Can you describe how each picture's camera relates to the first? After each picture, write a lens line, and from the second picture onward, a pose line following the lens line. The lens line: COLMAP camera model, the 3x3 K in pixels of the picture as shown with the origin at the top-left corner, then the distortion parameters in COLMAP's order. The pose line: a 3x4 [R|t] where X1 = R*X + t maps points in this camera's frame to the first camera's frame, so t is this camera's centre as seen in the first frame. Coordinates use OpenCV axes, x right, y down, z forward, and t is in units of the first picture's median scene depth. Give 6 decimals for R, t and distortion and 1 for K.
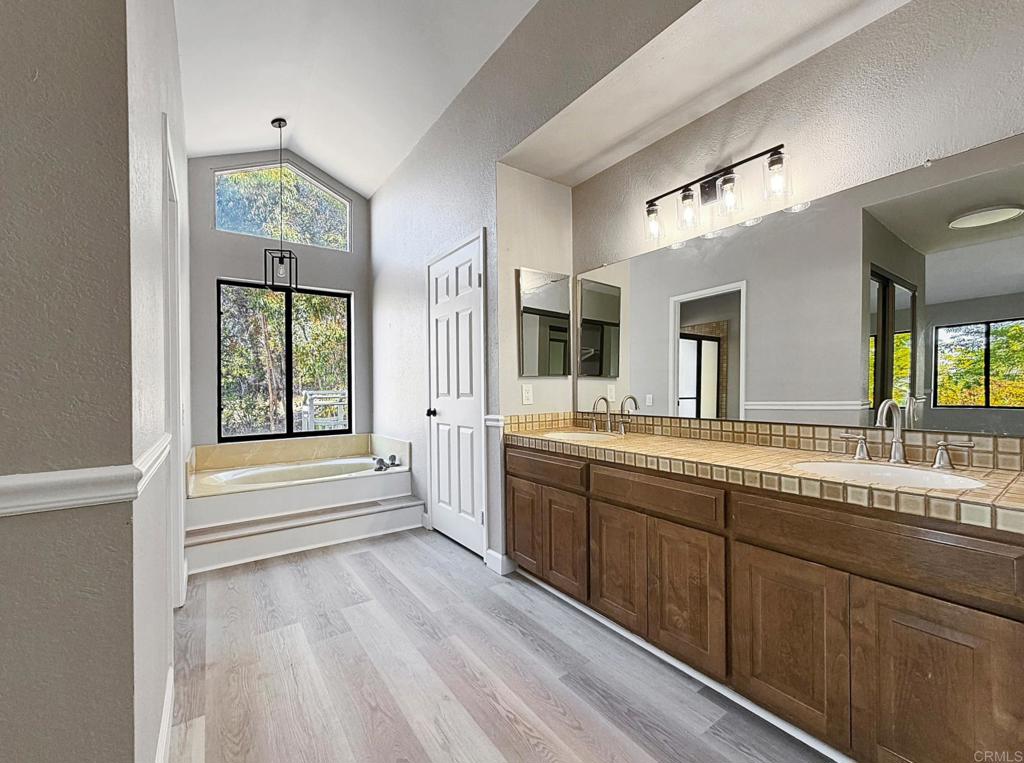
lens RADIAL K [[424.4, 0, 512.0], [0, 424.4, 381.5], [0, 0, 1]] dist [0.000686, 0.000066]
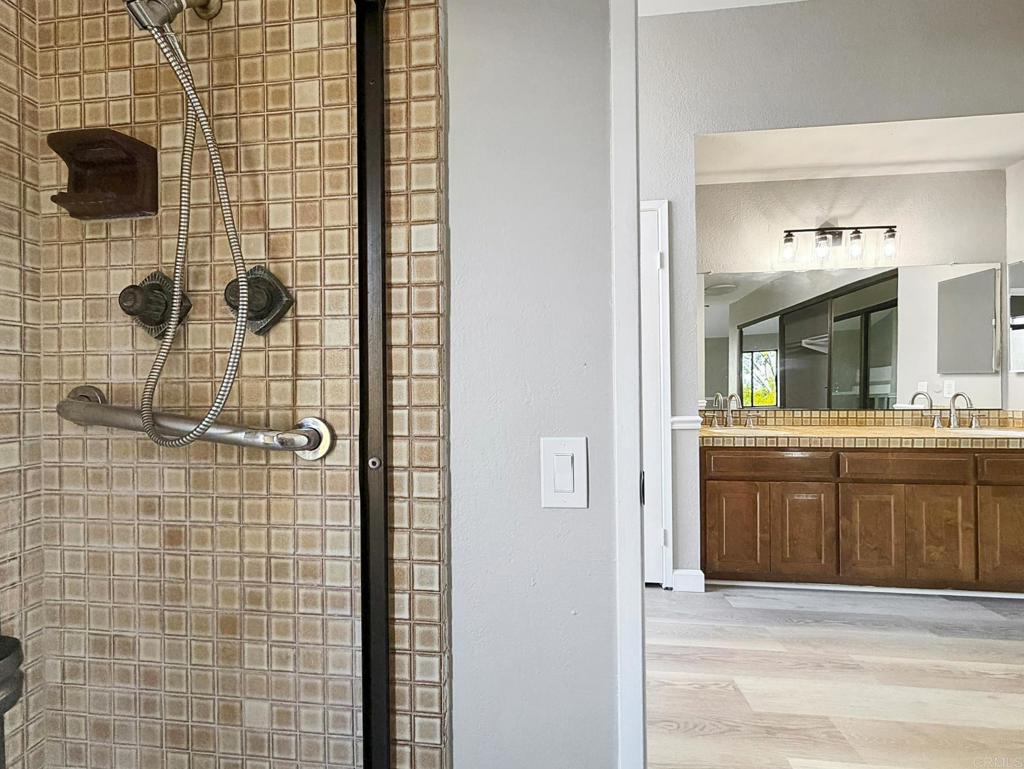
lens RADIAL K [[420.0, 0, 512.0], [0, 420.0, 384.5], [0, 0, 1]] dist [-0.000347, -0.000119]
pose [[0.670812, 0.009884, 0.741561, -1.146989], [-0.009599, 0.999943, -0.004645, 0.024473], [-0.741565, -0.004003, 0.670869, 0.830246]]
